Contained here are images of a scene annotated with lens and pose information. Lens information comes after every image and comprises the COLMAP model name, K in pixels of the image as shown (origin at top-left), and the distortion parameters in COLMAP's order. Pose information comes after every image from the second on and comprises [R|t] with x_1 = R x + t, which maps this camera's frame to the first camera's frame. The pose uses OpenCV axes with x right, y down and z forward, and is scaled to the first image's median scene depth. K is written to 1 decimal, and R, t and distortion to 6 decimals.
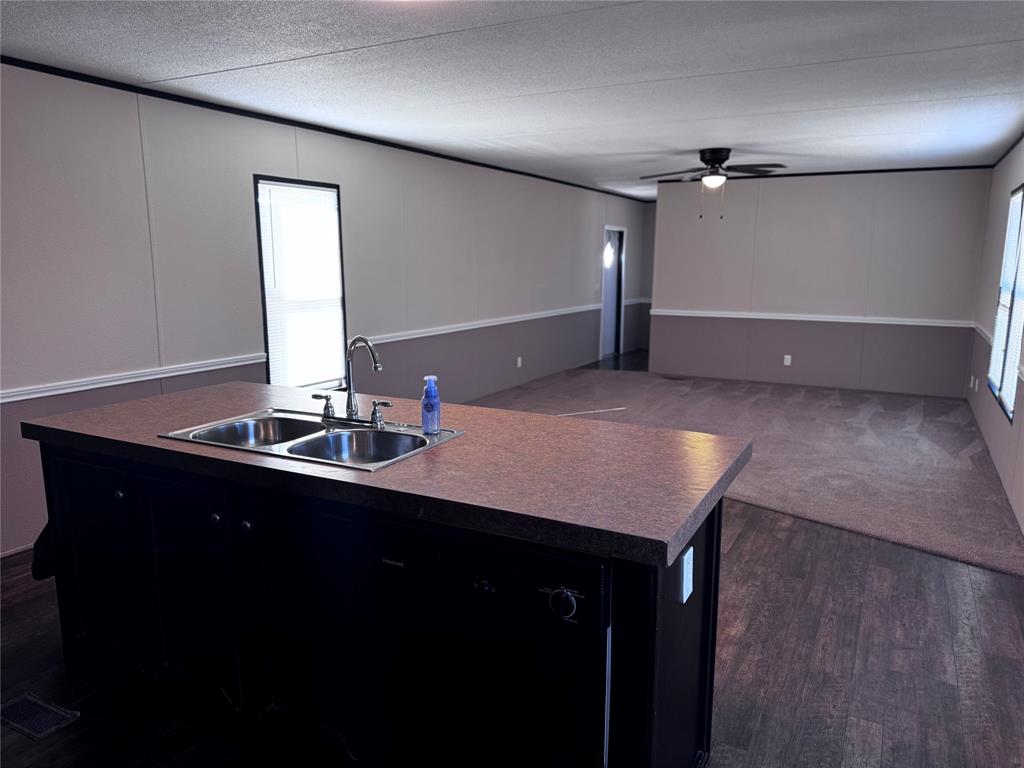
lens RADIAL K [[728.7, 0, 508.9], [0, 728.7, 385.4], [0, 0, 1]] dist [0.049358, -0.045762]
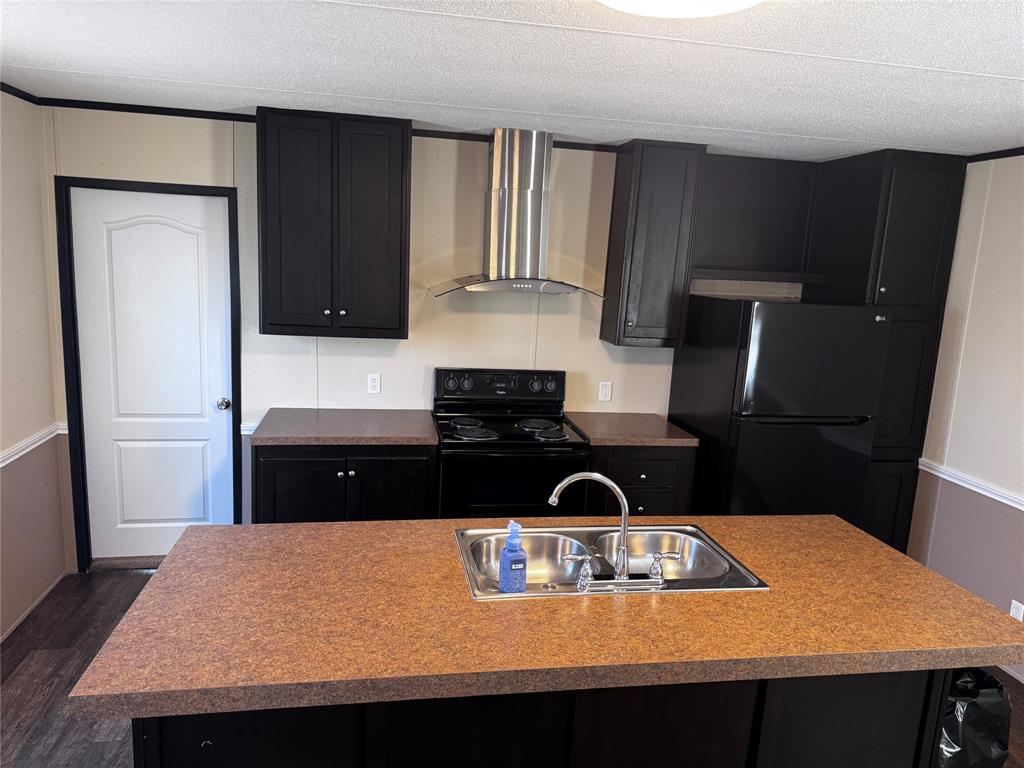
lens RADIAL K [[728.7, 0, 503.0], [0, 728.7, 382.0], [0, 0, 1]] dist [0.049358, -0.045762]
pose [[-0.790309, 0.073922, -0.608233, 0.473513], [-0.145616, 0.941592, 0.303644, -0.499104], [0.595153, 0.328541, -0.733385, 1.881113]]
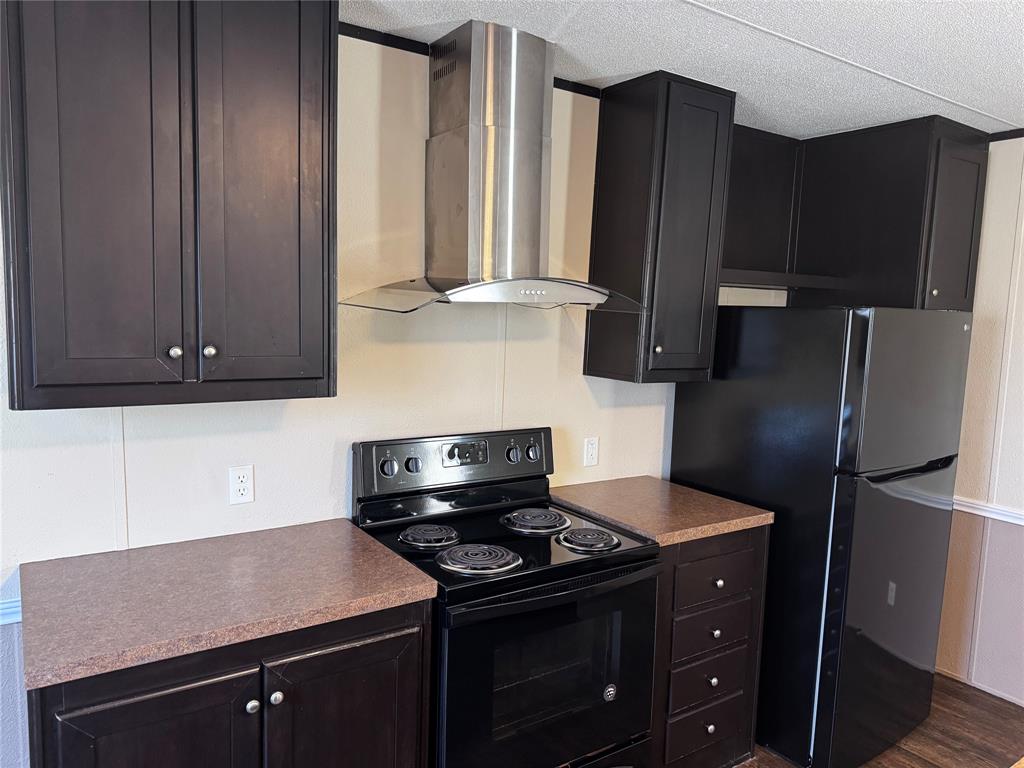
lens RADIAL K [[728.7, 0, 507.2], [0, 728.7, 385.5], [0, 0, 1]] dist [0.049358, -0.045762]
pose [[-0.464244, 0.091231, -0.880996, 0.266803], [-0.179603, 0.964319, 0.194502, -0.231474], [0.867306, 0.248526, -0.431294, 0.892438]]
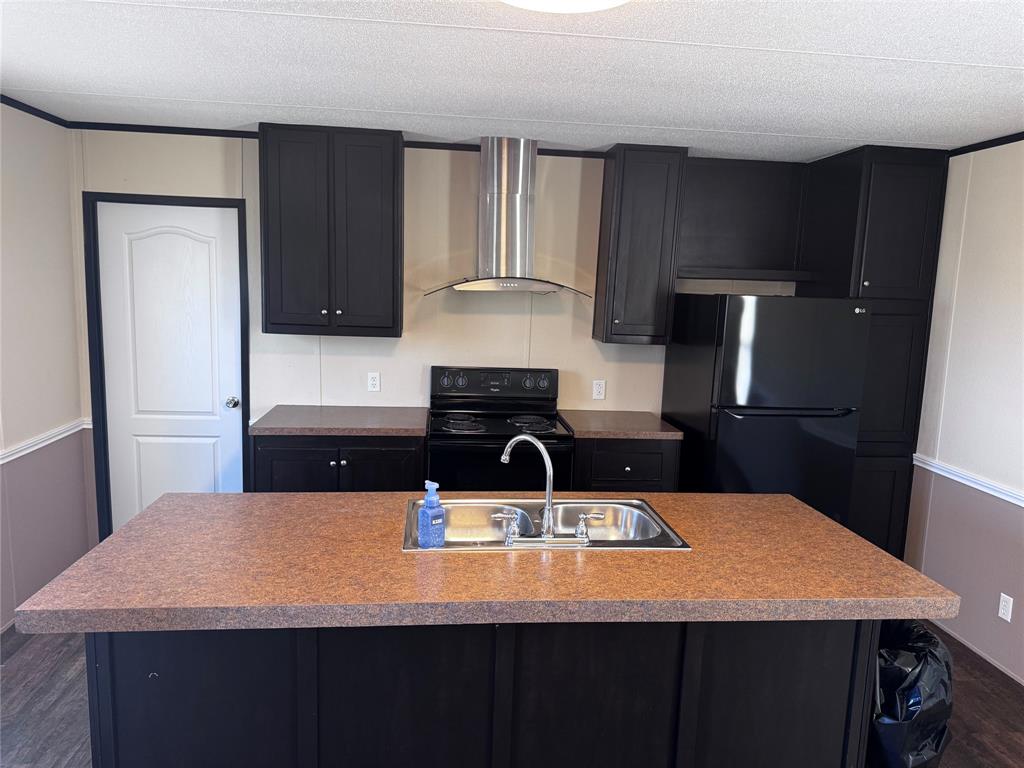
lens RADIAL K [[728.7, 0, 502.7], [0, 728.7, 378.6], [0, 0, 1]] dist [0.049358, -0.045762]
pose [[-0.833541, 0.054929, -0.549720, 0.375393], [-0.119707, 0.953447, 0.276782, -0.469242], [0.539332, 0.296515, -0.788162, 2.071712]]
